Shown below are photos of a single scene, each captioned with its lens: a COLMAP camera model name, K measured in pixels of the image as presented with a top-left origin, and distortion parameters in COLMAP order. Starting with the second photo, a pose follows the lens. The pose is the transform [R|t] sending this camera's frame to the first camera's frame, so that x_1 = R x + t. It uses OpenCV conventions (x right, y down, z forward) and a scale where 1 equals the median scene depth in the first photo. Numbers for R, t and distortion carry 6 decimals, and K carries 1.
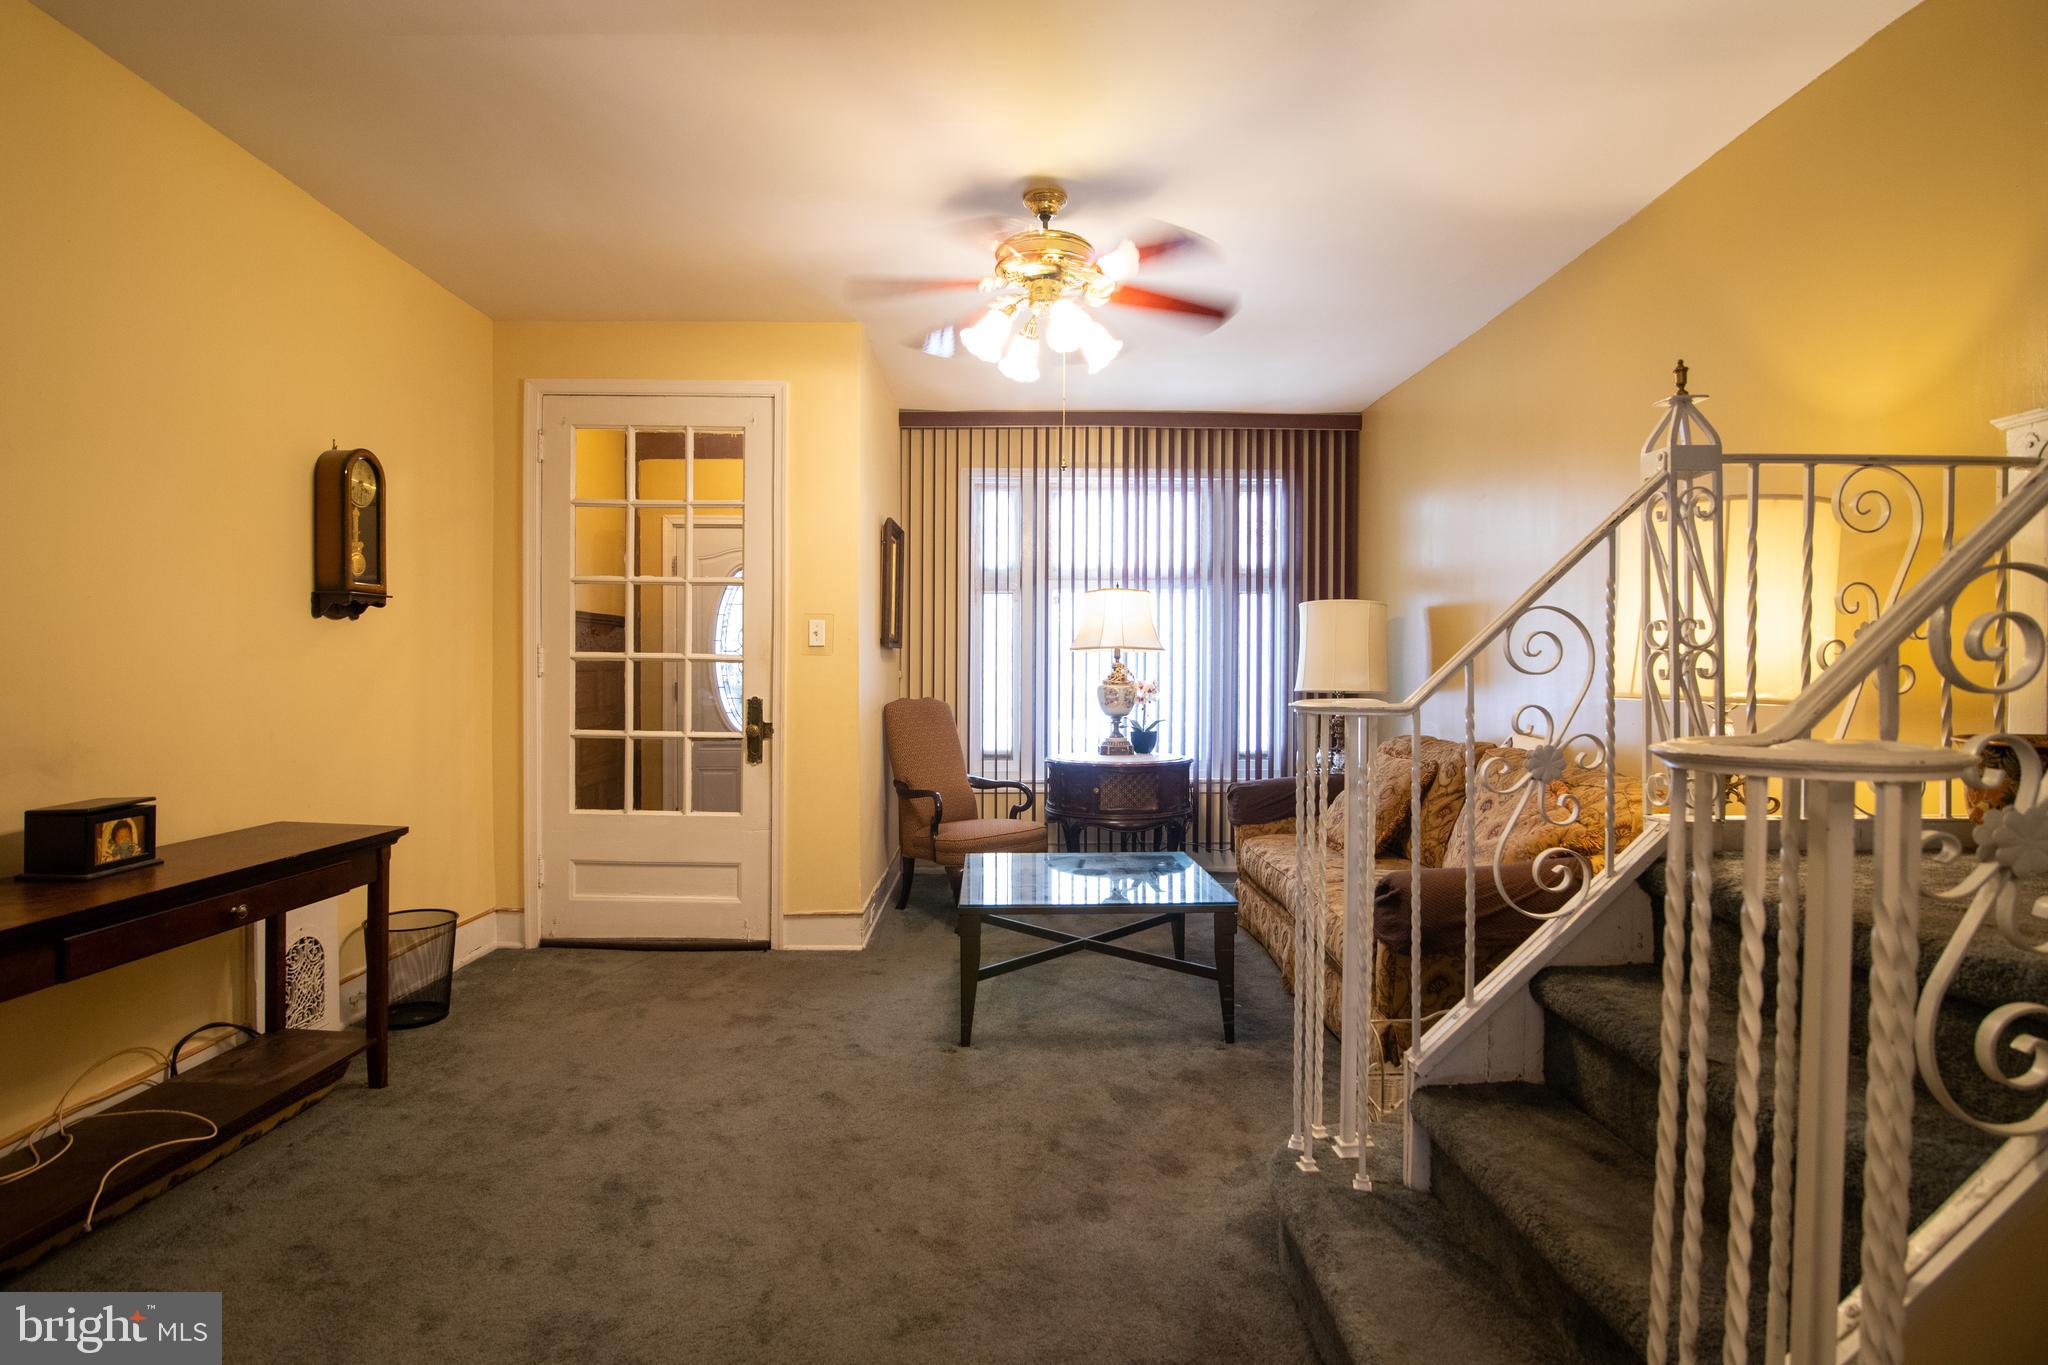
lens RADIAL K [[991.9, 0, 1024.0], [0, 991.9, 682.5], [0, 0, 1]] dist [-0.018869, -0.000236]
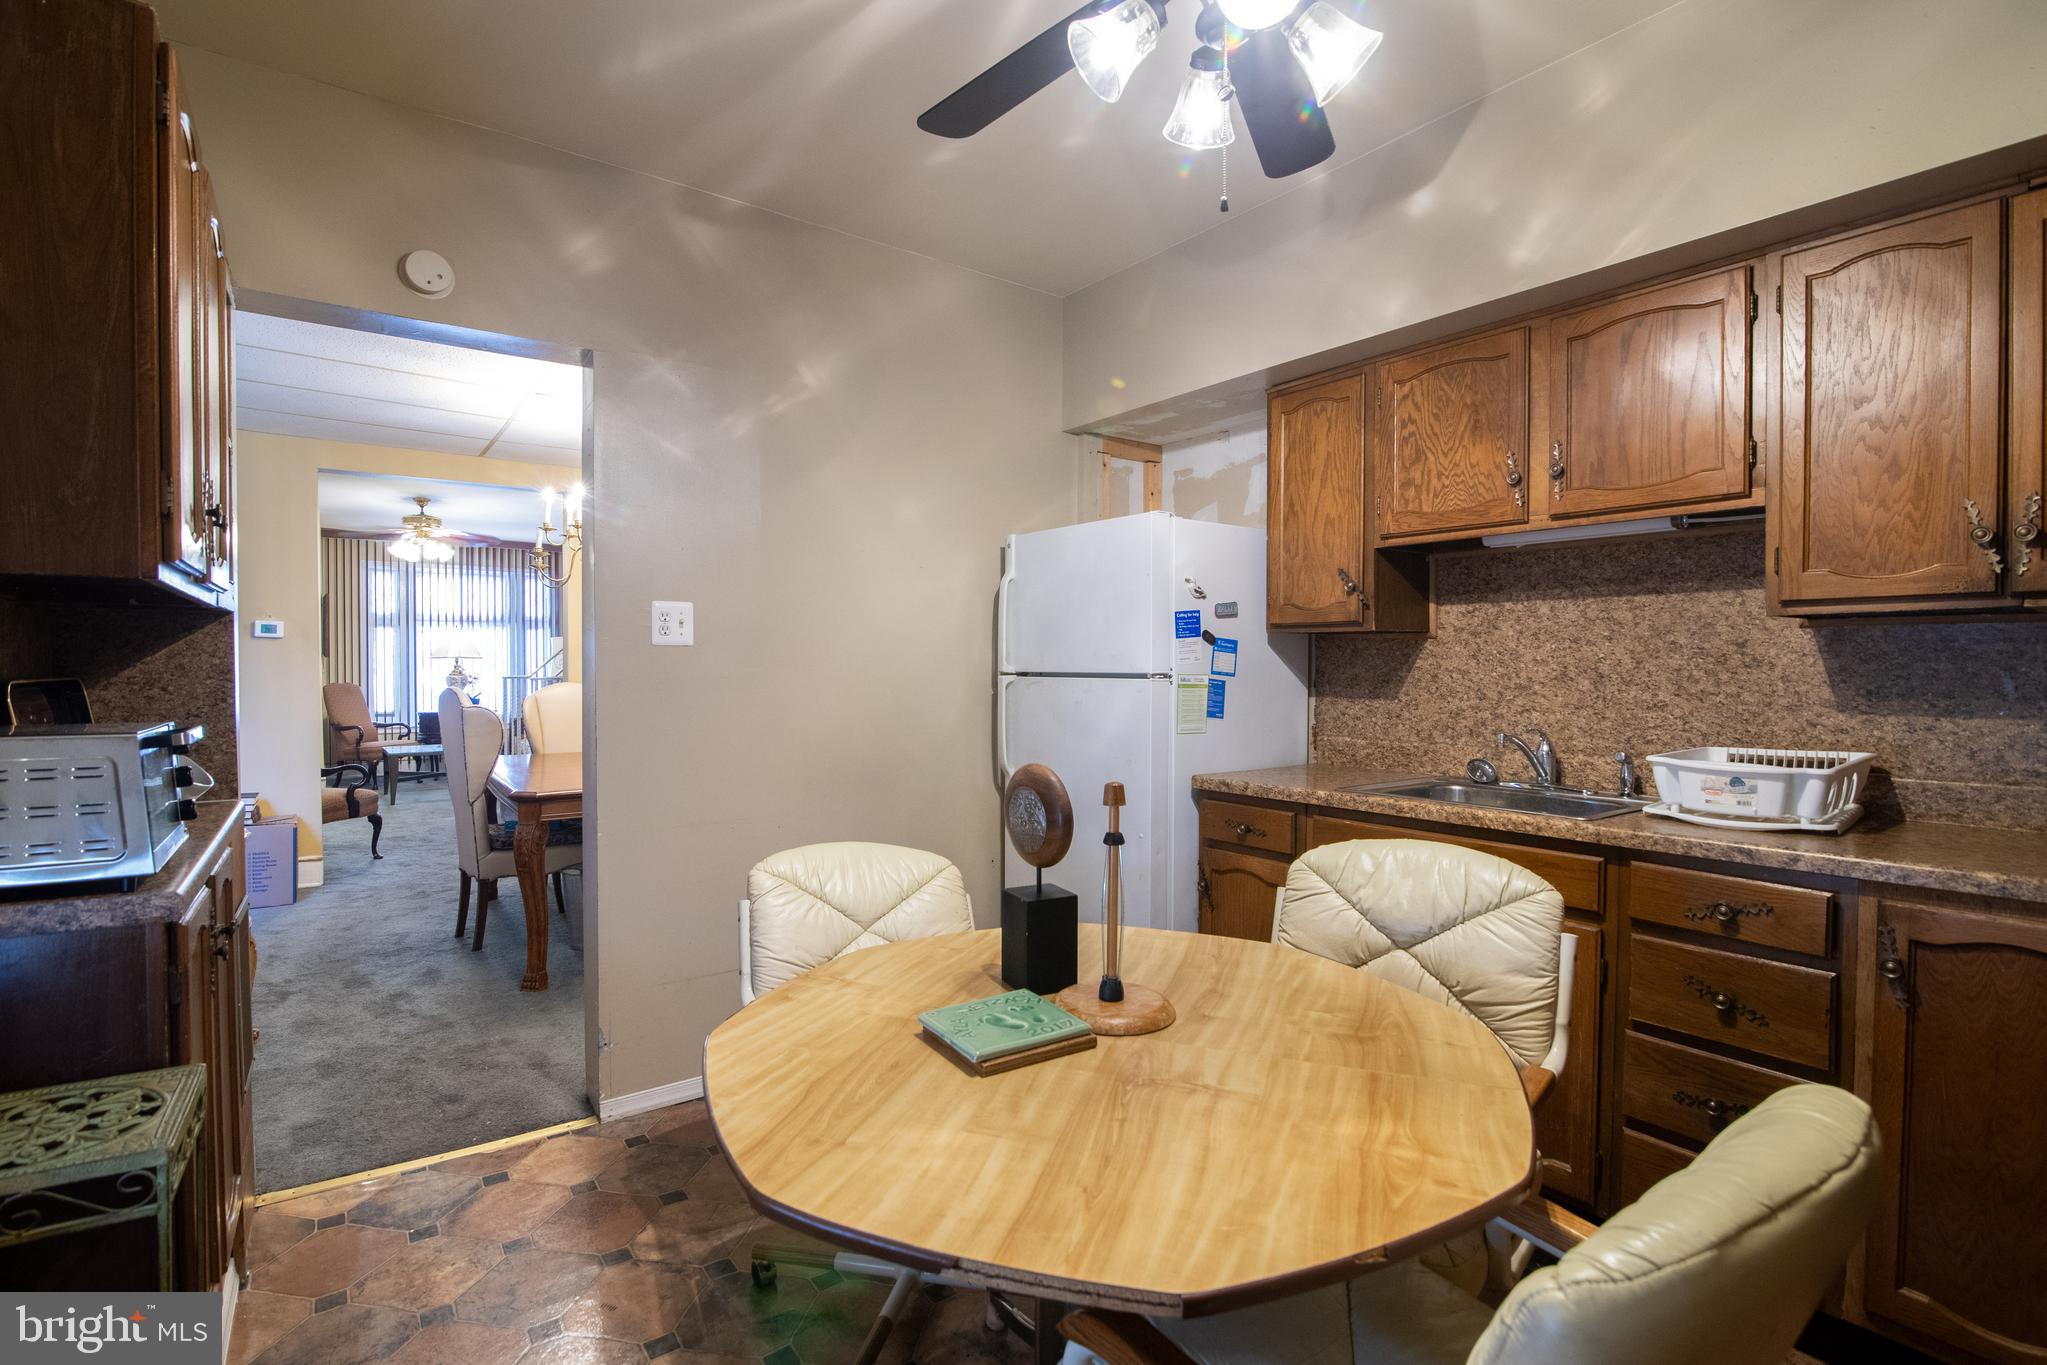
lens RADIAL K [[991.5, 0, 1023.5], [0, 991.5, 682.5], [0, 0, 1]] dist [-0.018869, -0.000236]
pose [[0.823245, -0.012075, 0.567558, -0.091563], [0.009384, 0.999927, 0.007662, 0.011977], [-0.567608, -0.000982, 0.823298, -1.257433]]
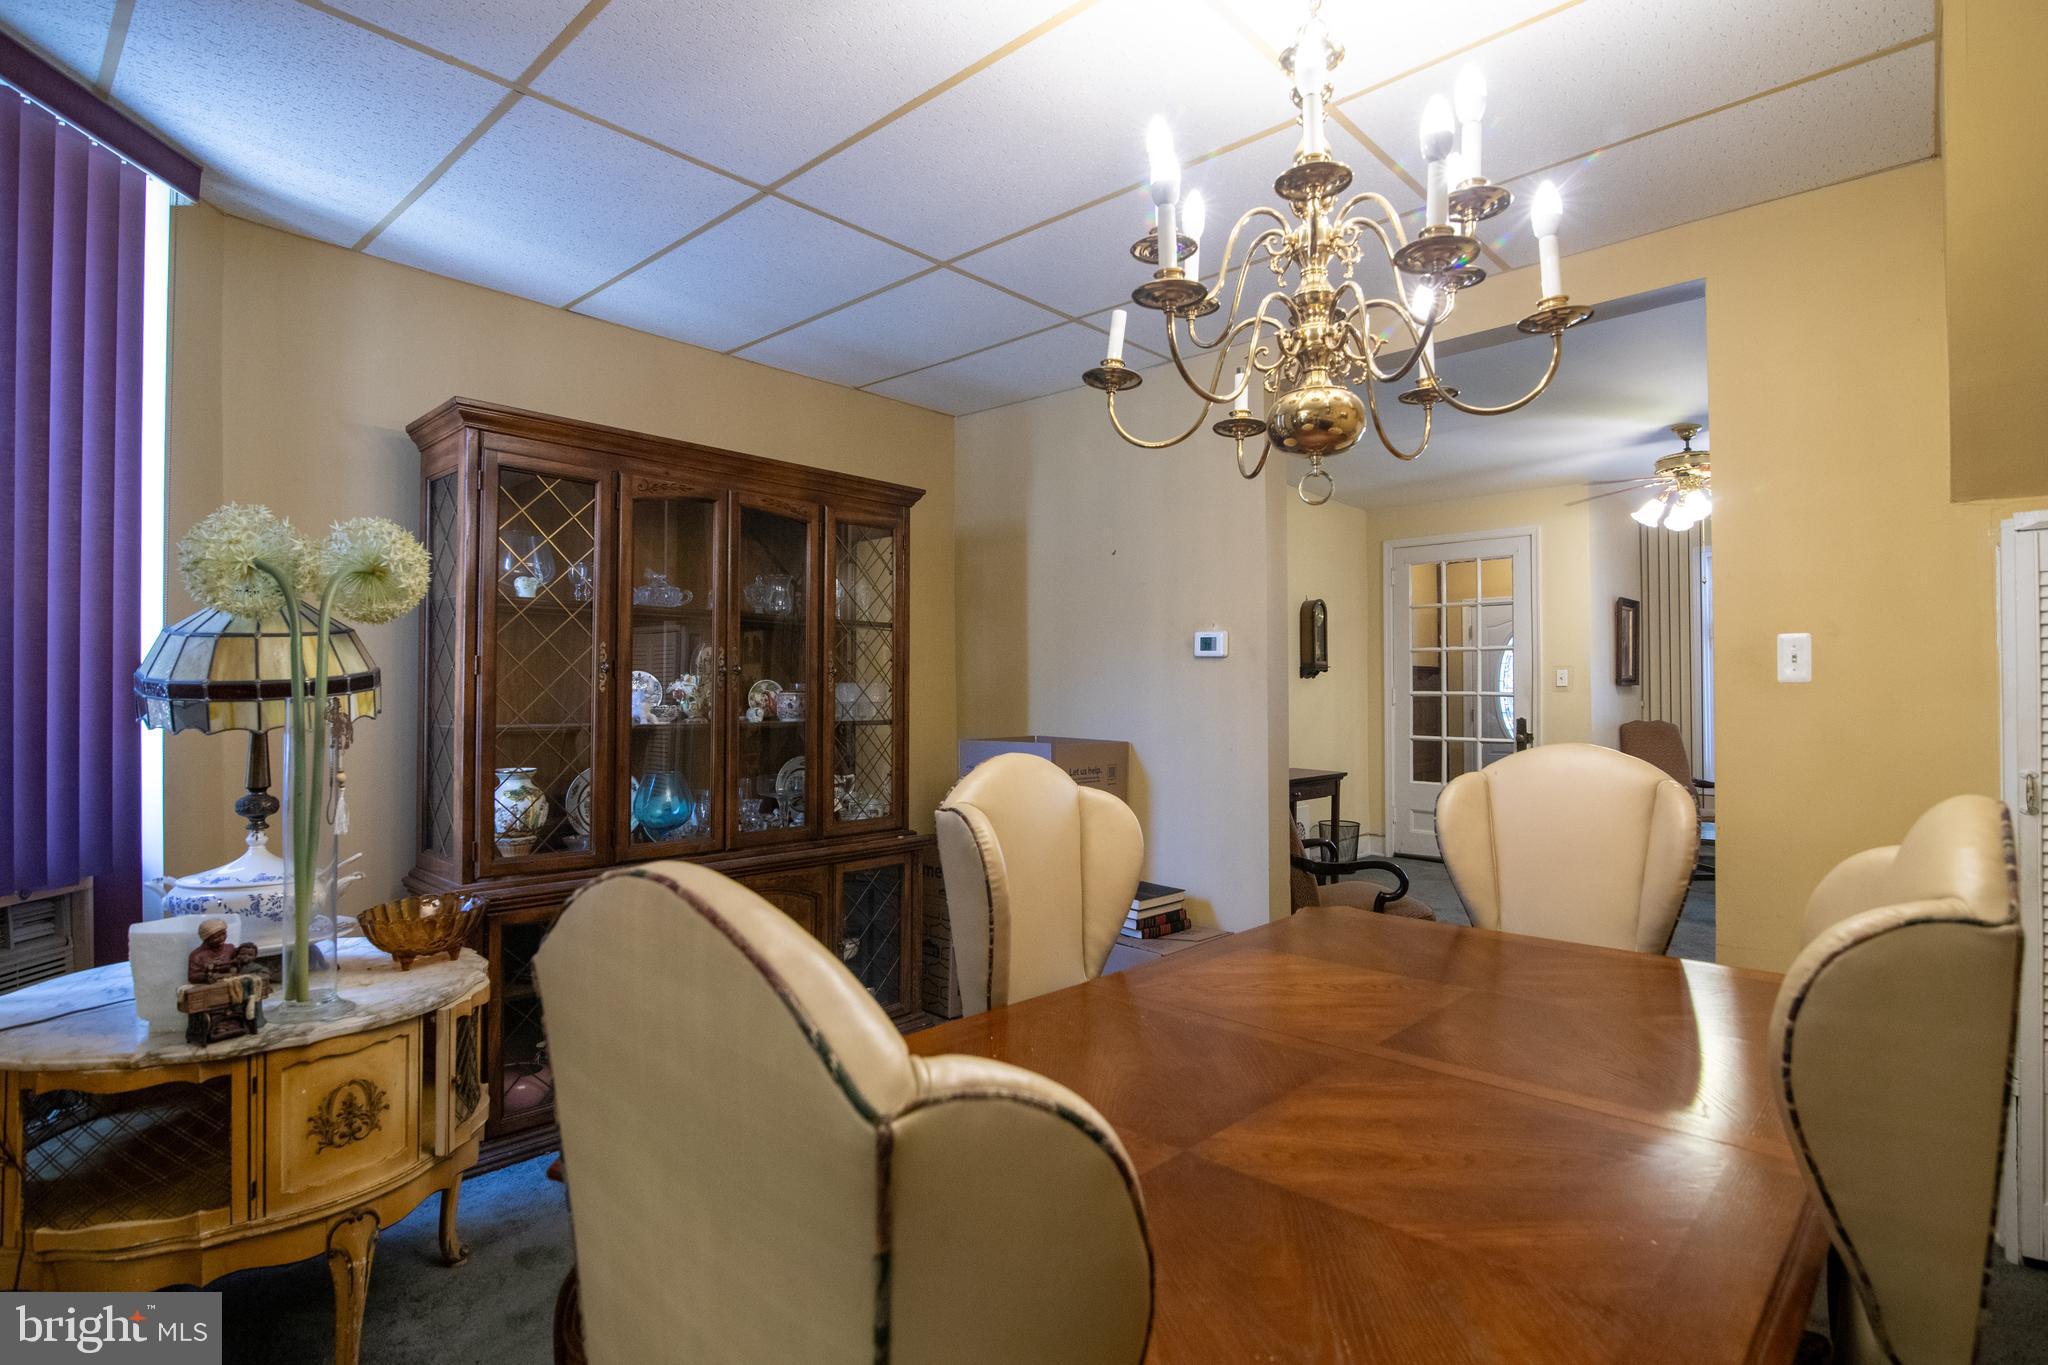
lens RADIAL K [[1019.0, 0, 1024.0], [0, 1019.0, 682.5], [0, 0, 1]] dist [-0.003449, -0.000171]
pose [[0.726798, -0.015644, -0.686673, 0.217852], [-0.003992, 0.999627, -0.027000, 0.004000], [0.686840, 0.022364, 0.726465, -0.599010]]
